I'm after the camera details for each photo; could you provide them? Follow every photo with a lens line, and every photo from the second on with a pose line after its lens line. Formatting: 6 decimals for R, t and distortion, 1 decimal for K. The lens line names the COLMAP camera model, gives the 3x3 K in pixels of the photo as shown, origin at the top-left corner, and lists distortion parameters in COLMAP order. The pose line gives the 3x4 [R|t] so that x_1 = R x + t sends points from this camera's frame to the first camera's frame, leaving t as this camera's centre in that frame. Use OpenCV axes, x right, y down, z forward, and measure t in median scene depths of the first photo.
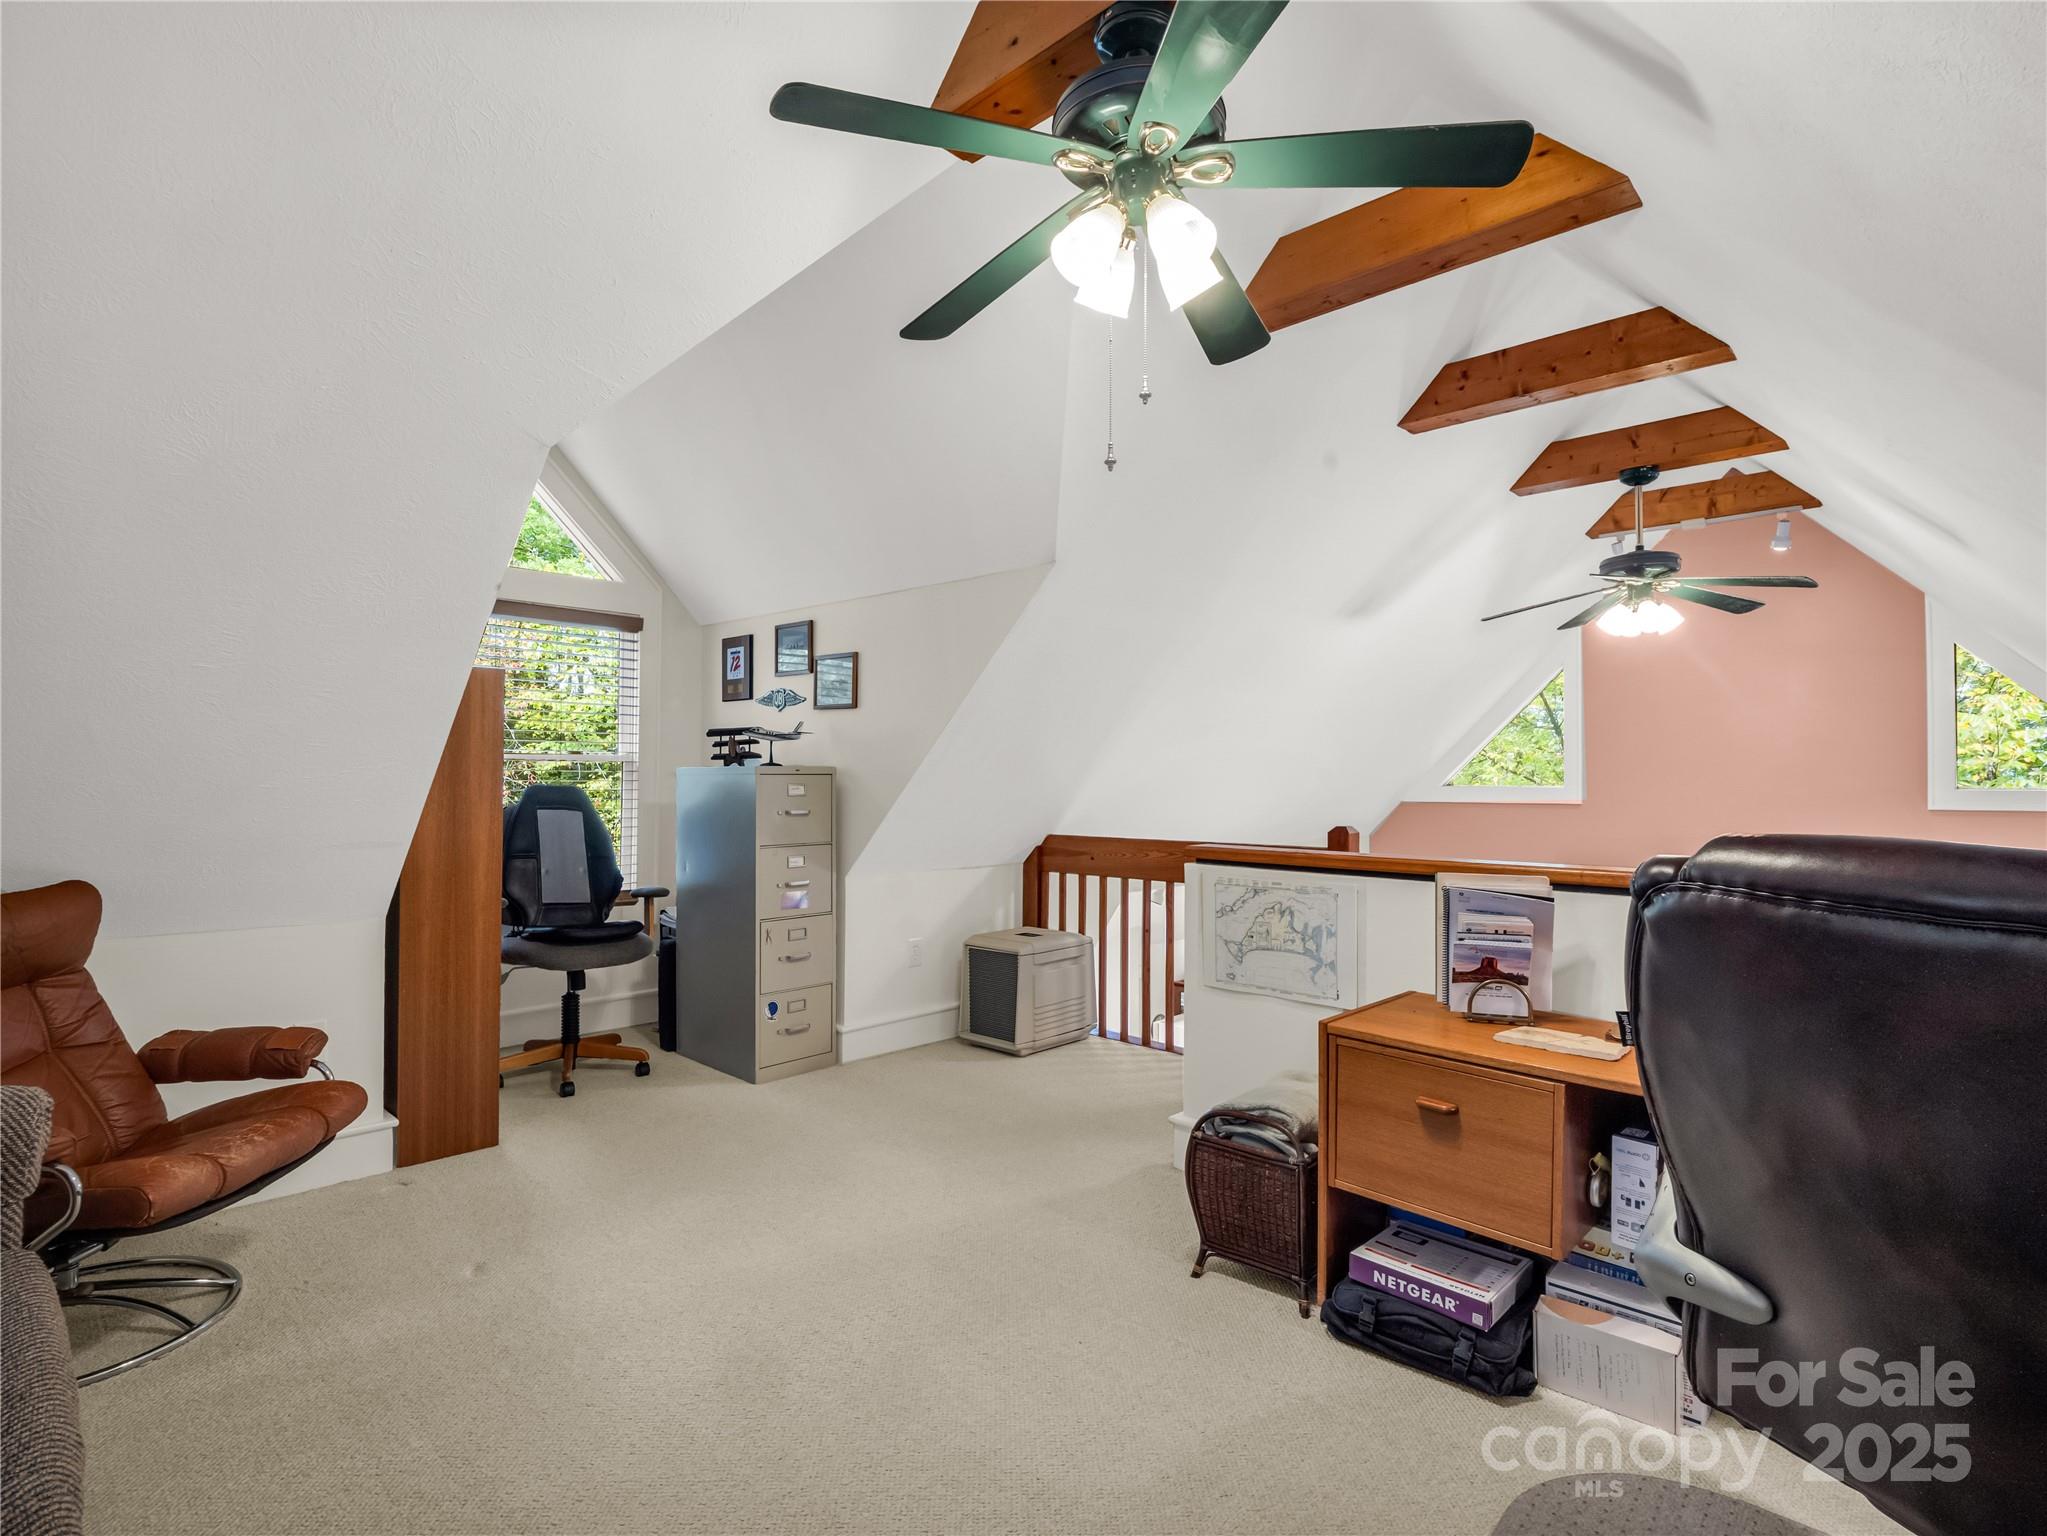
lens RADIAL K [[1009.1, 0, 1036.2], [0, 1009.1, 772.8], [0, 0, 1]] dist [-0.009850, -0.003050]
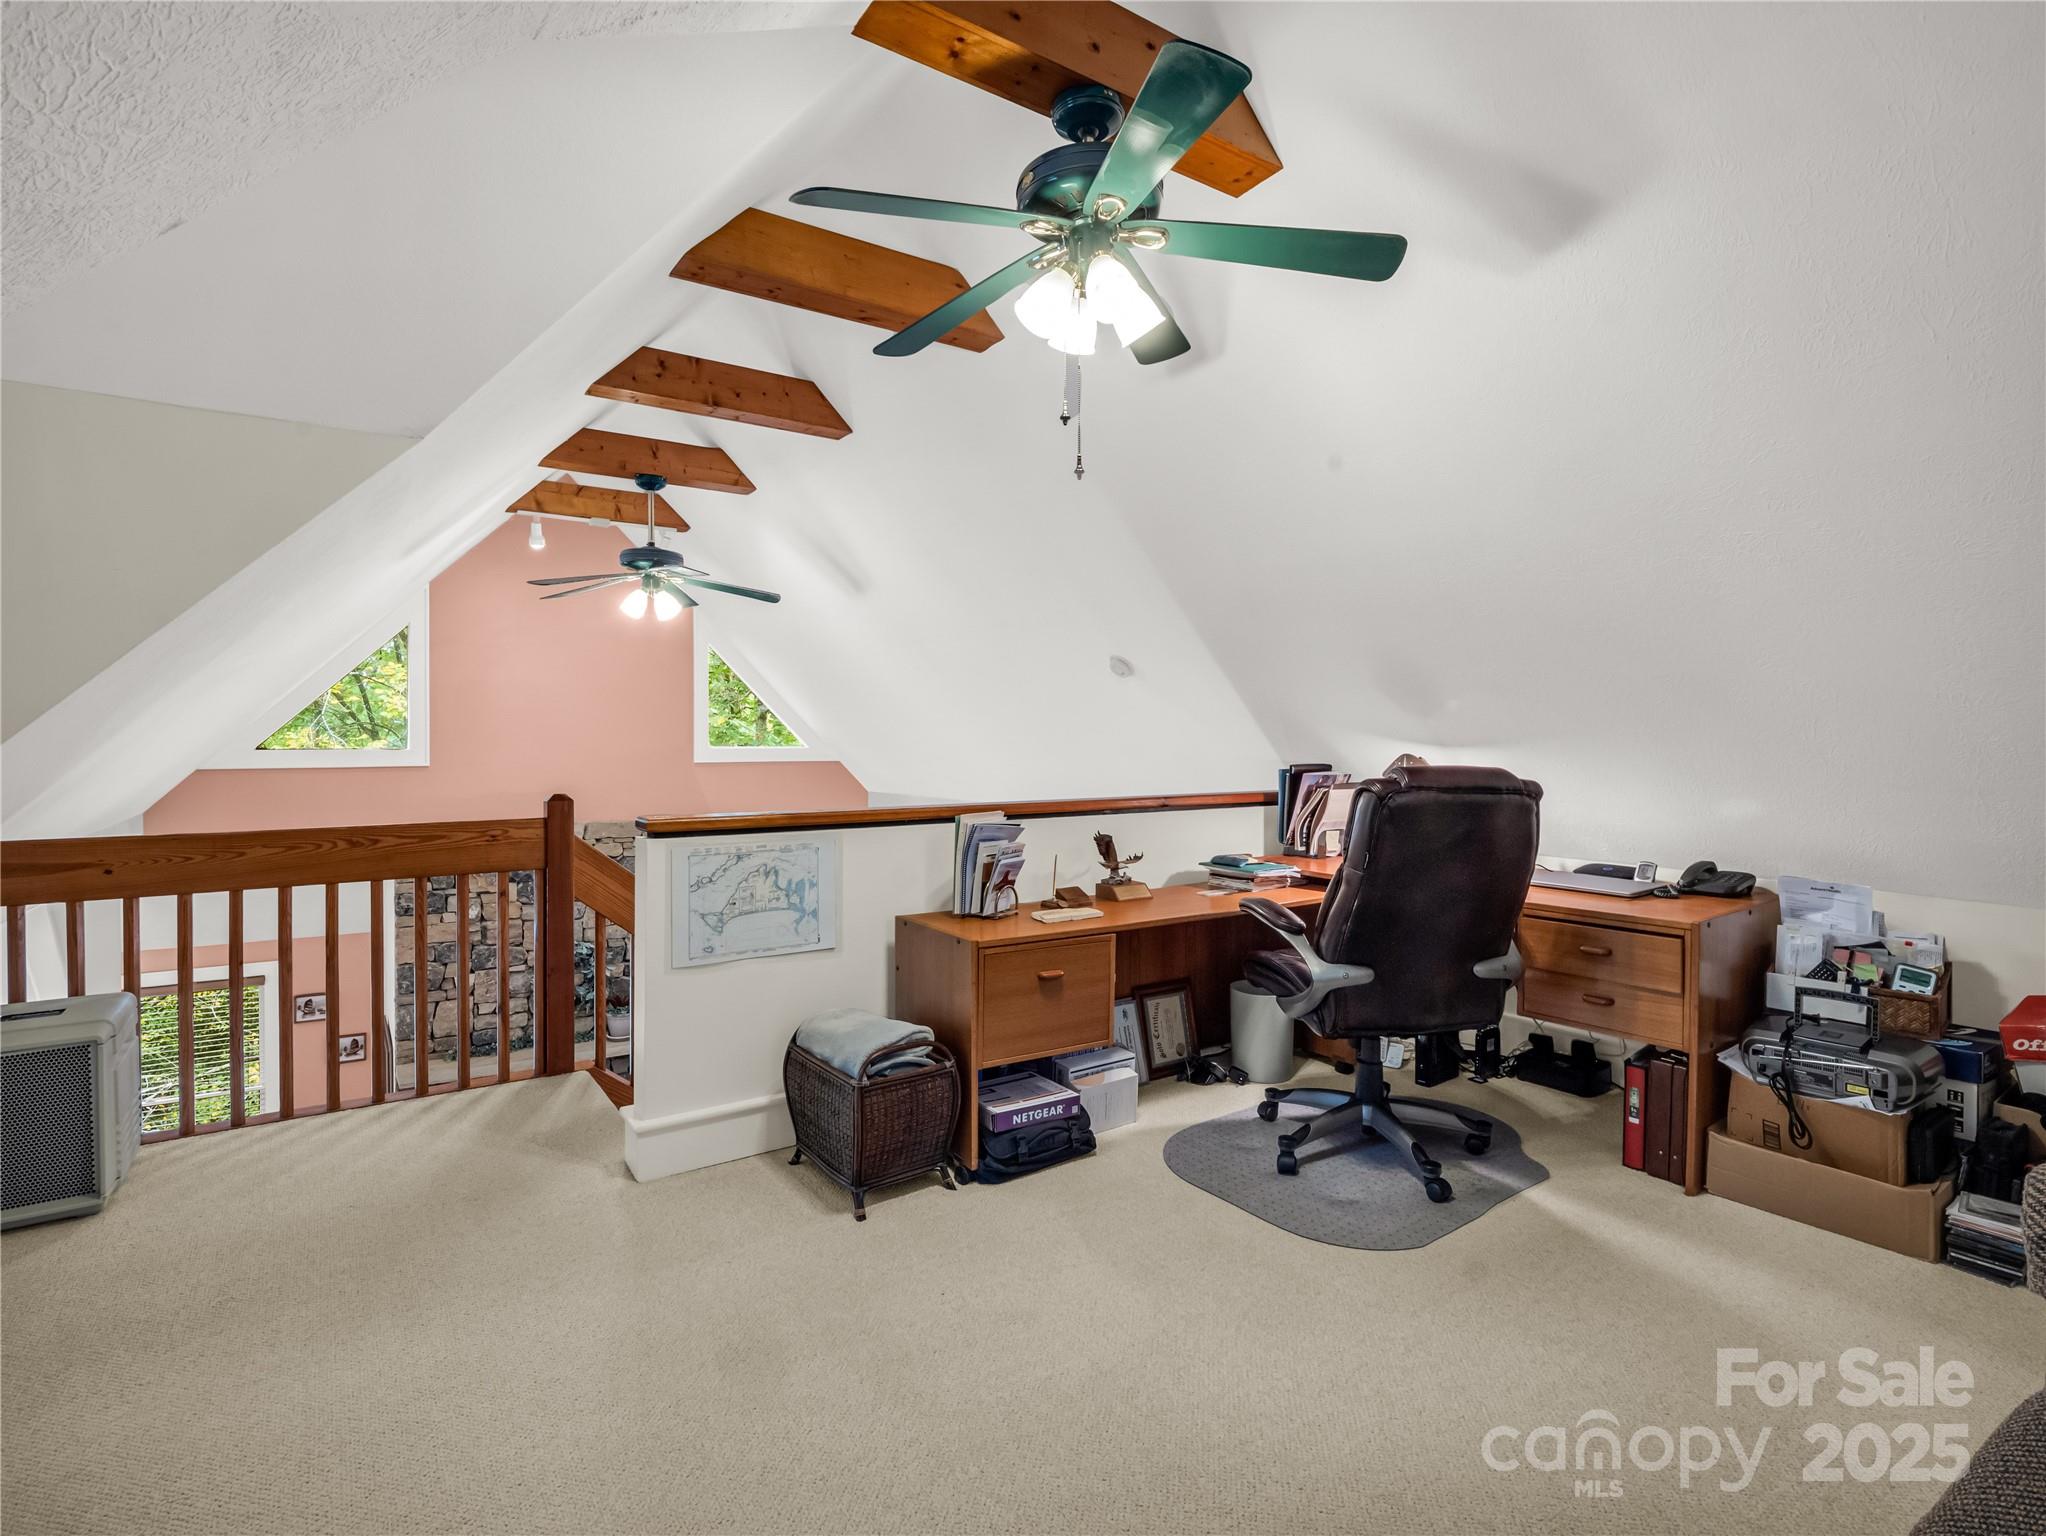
lens RADIAL K [[973.6, 0, 1030.0], [0, 973.6, 749.9], [0, 0, 1]] dist [-0.027222, -0.000796]
pose [[0.221856, -0.013015, 0.974993, -0.661722], [-0.003655, 0.999893, 0.014179, -0.002784], [-0.975073, -0.006709, 0.221785, 0.518247]]
